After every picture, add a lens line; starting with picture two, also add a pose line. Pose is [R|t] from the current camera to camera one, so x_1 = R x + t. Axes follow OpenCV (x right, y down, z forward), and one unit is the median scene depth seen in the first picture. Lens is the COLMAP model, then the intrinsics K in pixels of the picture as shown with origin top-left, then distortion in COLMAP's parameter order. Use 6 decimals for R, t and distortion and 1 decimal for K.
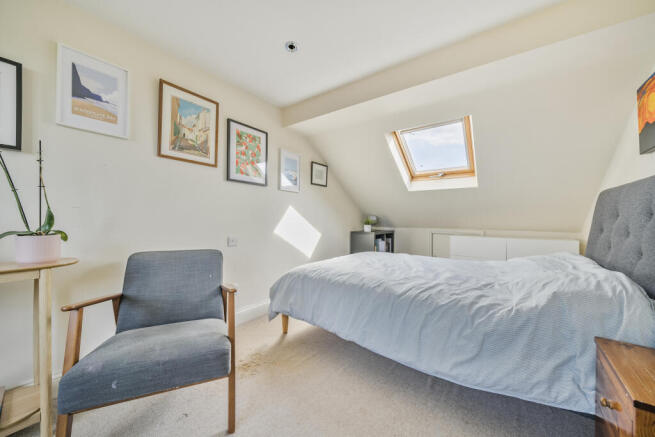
lens RADIAL K [[251.9, 0, 324.9], [0, 251.9, 218.8], [0, 0, 1]] dist [0.000581, 0.000003]
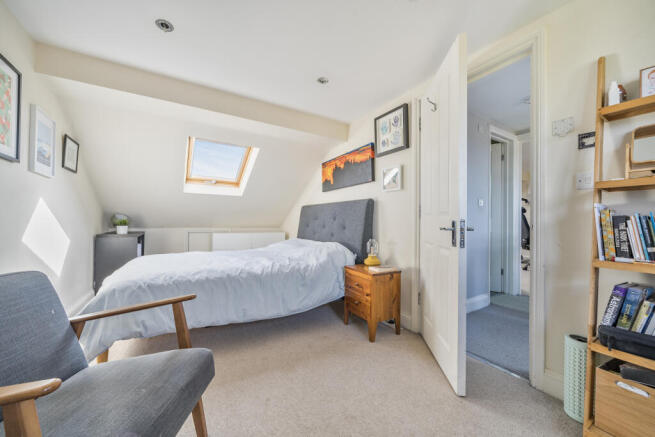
lens RADIAL K [[251.9, 0, 327.1], [0, 251.9, 220.3], [0, 0, 1]] dist [0.000581, 0.000003]
pose [[0.343100, 0.001649, 0.939298, -0.470096], [-0.008315, 0.999965, 0.001282, -0.000840], [-0.939262, -0.008250, 0.343101, 0.094813]]
